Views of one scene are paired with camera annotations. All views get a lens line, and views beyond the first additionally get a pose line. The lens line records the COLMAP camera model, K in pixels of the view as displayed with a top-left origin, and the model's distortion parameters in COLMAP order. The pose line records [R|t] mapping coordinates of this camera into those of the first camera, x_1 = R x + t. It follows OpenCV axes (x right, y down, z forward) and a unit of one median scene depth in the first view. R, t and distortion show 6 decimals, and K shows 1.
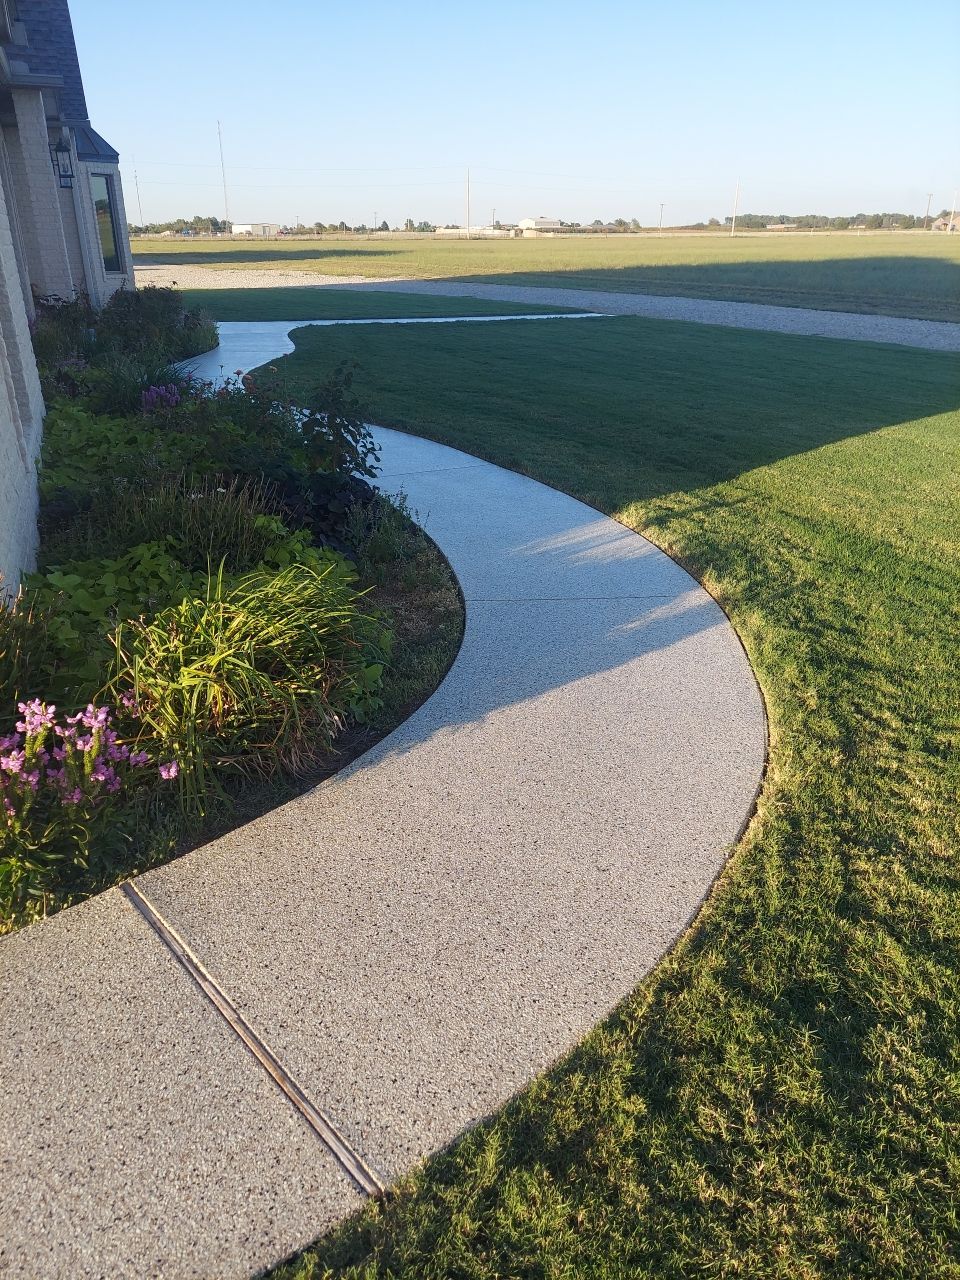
lens RADIAL K [[922.8, 0, 482.5], [0, 922.8, 636.6], [0, 0, 1]] dist [0.086816, -0.090200]
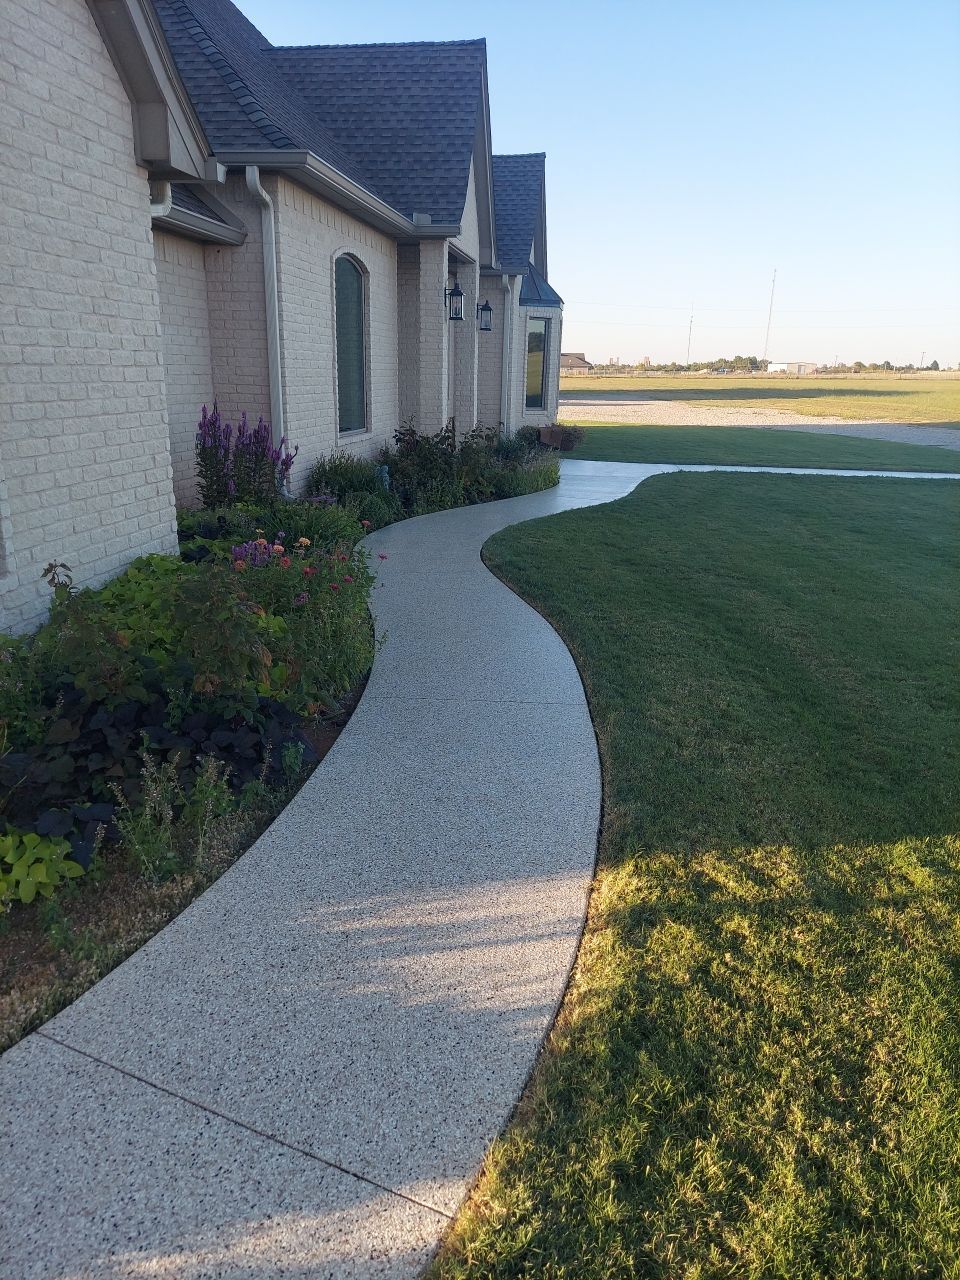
lens RADIAL K [[922.8, 0, 482.5], [0, 922.8, 636.6], [0, 0, 1]] dist [0.086816, -0.090200]
pose [[0.861527, 0.159311, -0.482070, 0.093327], [-0.220046, 0.972847, -0.071754, -0.060683], [0.457549, 0.167896, 0.873189, 0.132149]]
